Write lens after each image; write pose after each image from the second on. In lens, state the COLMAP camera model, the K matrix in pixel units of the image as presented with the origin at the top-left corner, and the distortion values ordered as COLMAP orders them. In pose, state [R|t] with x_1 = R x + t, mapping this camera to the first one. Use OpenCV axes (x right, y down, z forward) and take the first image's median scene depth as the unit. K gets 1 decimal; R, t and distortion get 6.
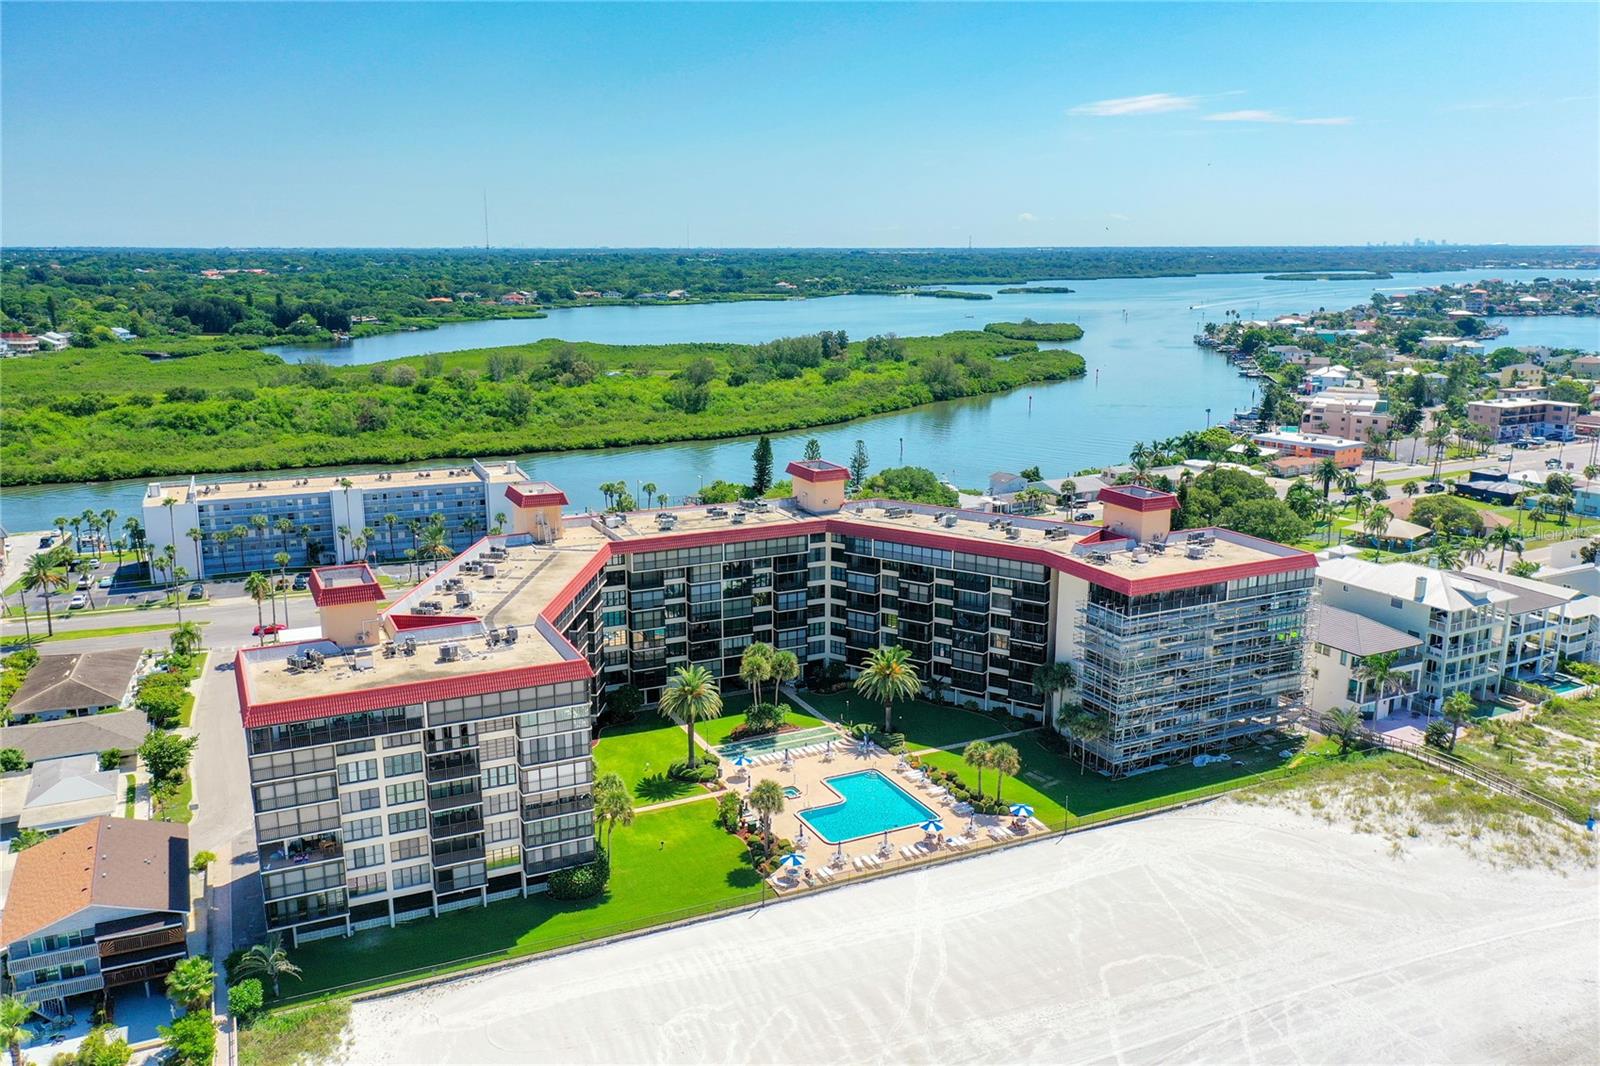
lens RADIAL K [[1238.7, 0, 796.6], [0, 1238.7, 542.1], [0, 0, 1]] dist [0.000607, -0.004819]
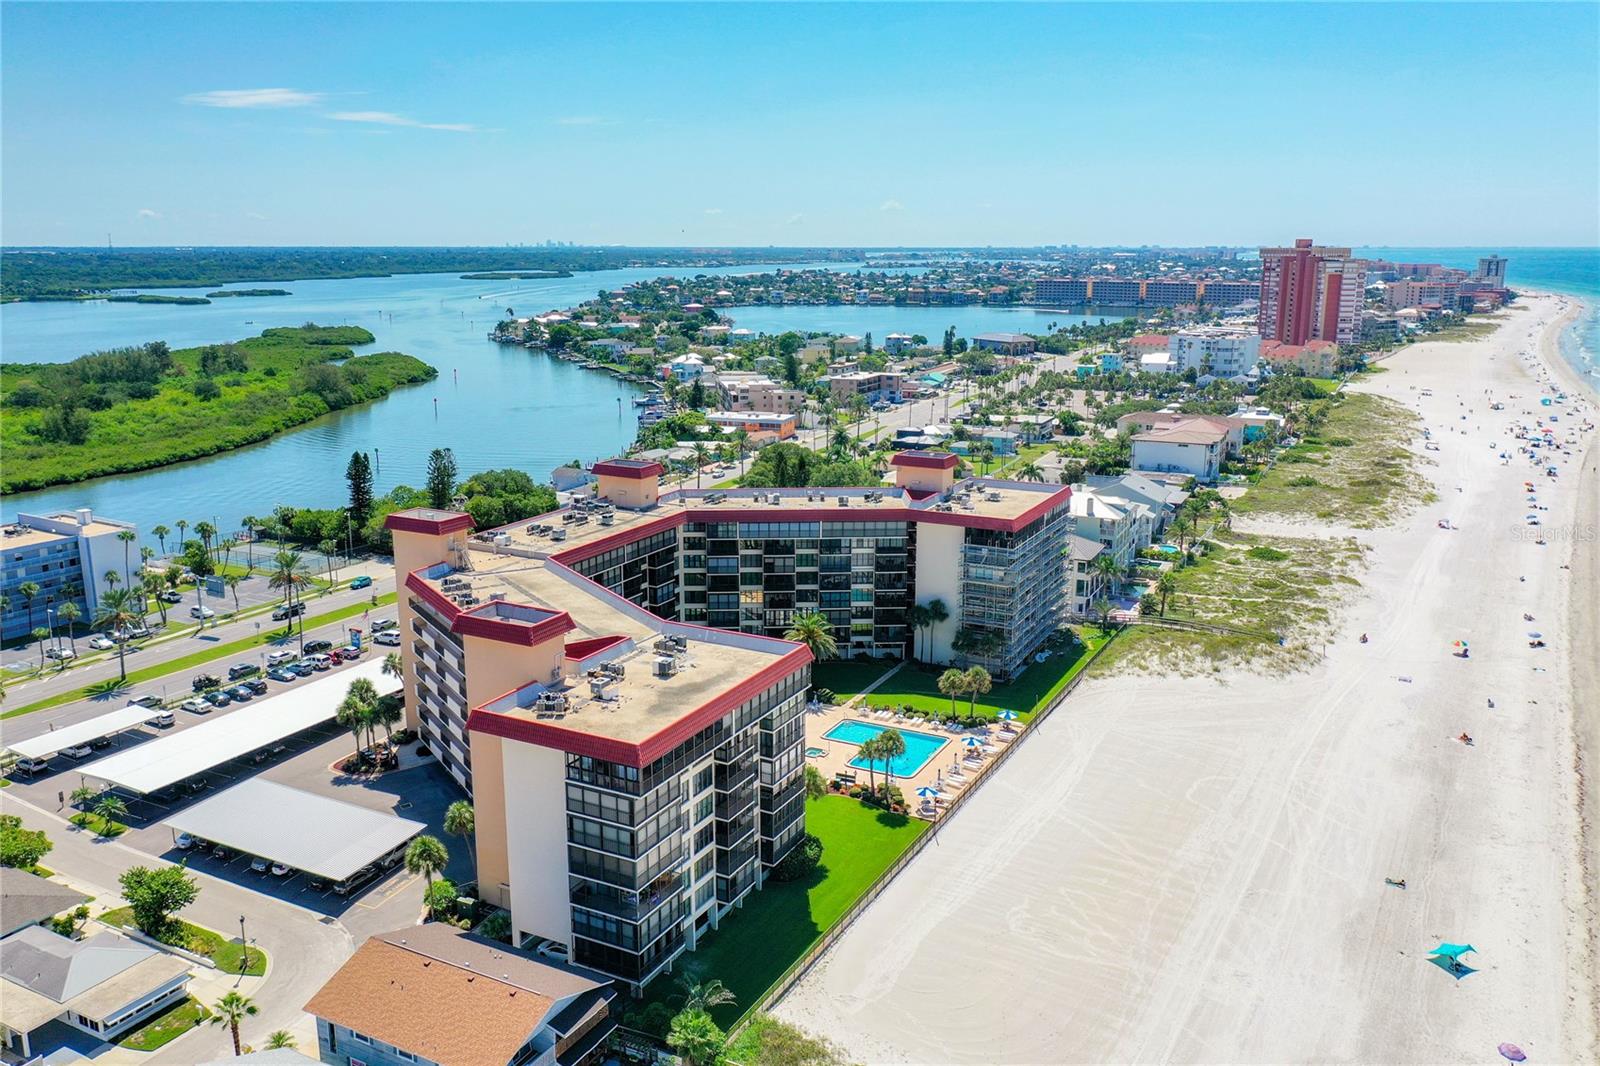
lens RADIAL K [[1238.7, 0, 796.6], [0, 1238.7, 542.1], [0, 0, 1]] dist [0.000607, -0.004819]
pose [[0.802318, -0.134233, 0.581607, -0.514933], [0.134265, 0.990000, 0.043273, -0.024741], [-0.581600, 0.043371, 0.812318, 0.097801]]
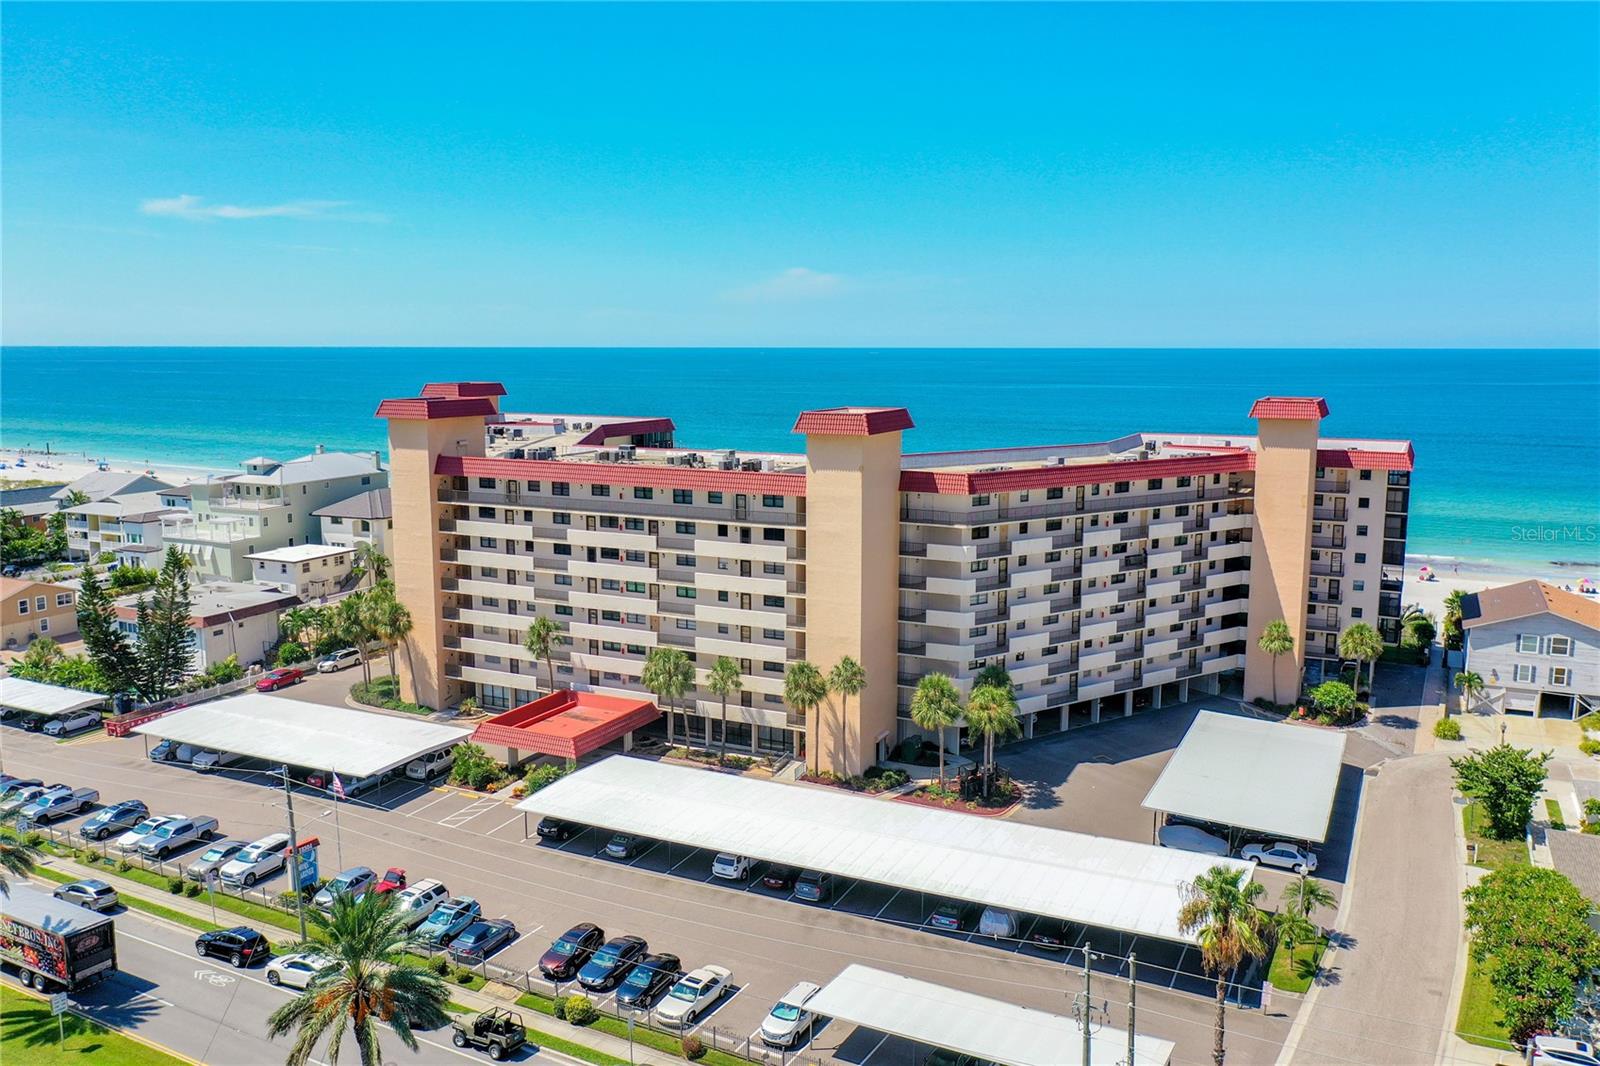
lens RADIAL K [[1268.1, 0, 800.0], [0, 1268.1, 533.0], [0, 0, 1]] dist [-0.026621, 0.002038]
pose [[-0.615750, -0.113461, 0.779730, -0.646271], [0.177997, 0.943968, 0.277924, -0.152232], [-0.767573, 0.309921, -0.561053, 1.339589]]
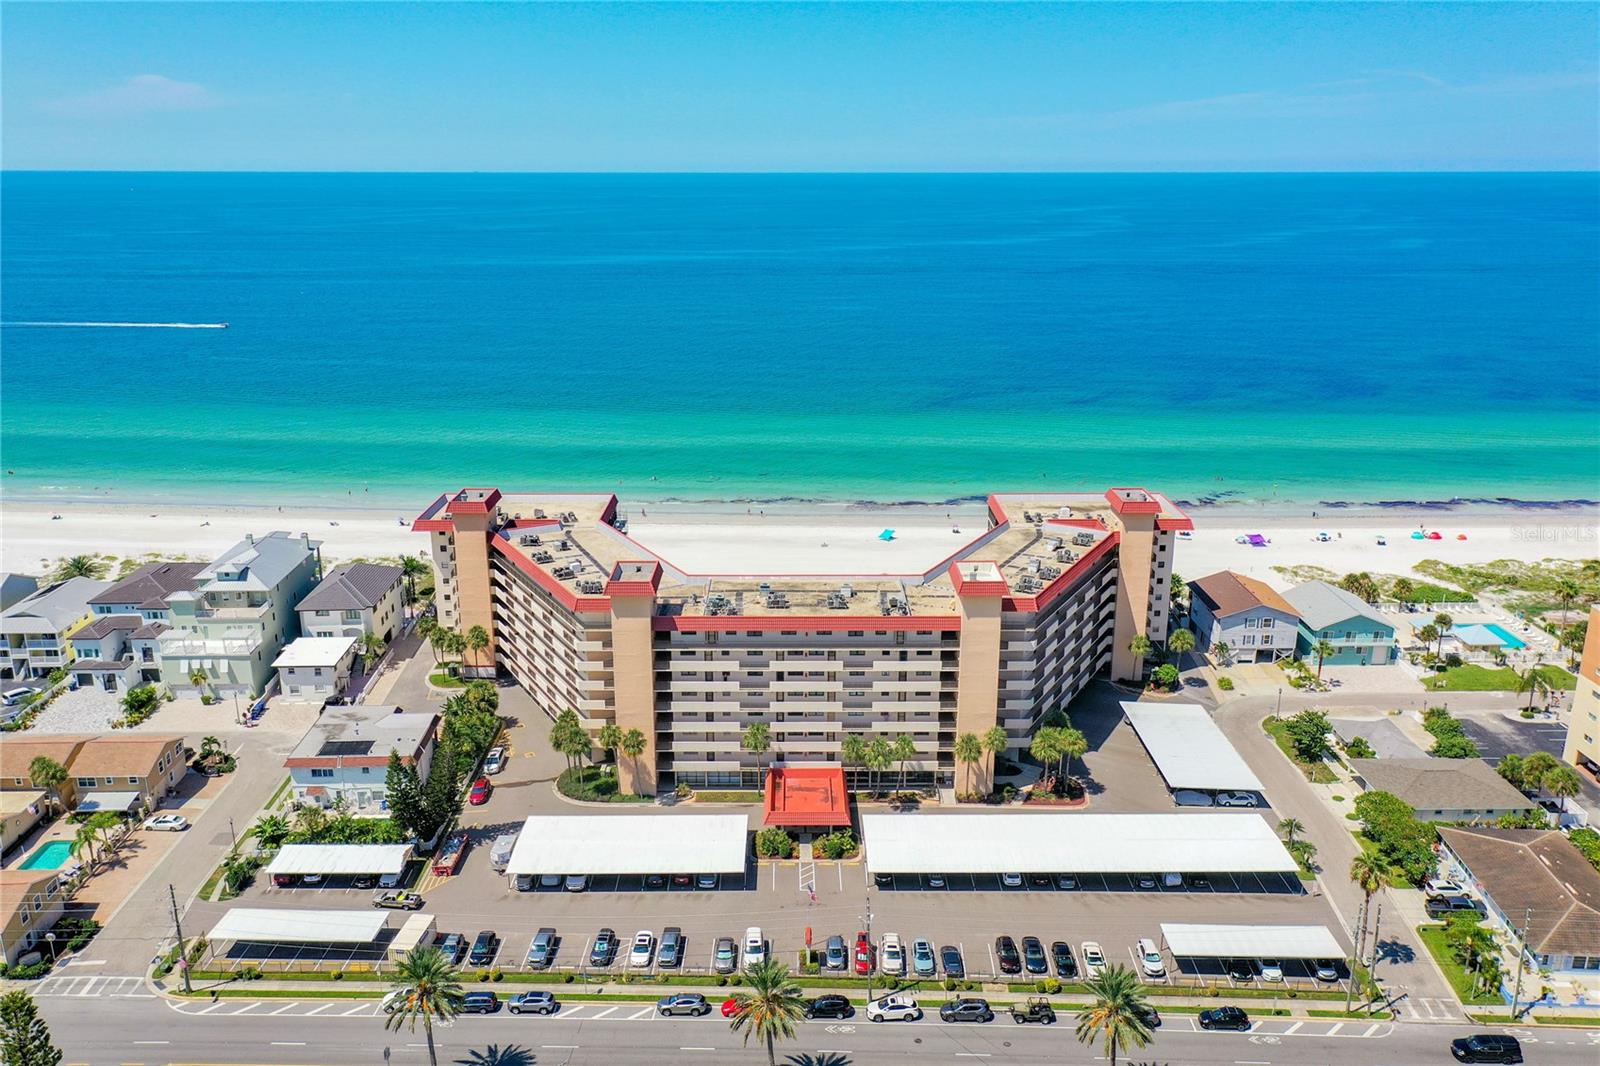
lens RADIAL K [[1258.5, 0, 800.0], [0, 1258.5, 533.0], [0, 0, 1]] dist [-0.017241, -0.004286]
pose [[-0.900796, -0.120722, 0.417125, -0.462334], [0.099765, 0.877351, 0.469364, -0.500182], [-0.422627, 0.464416, -0.778270, 1.720047]]
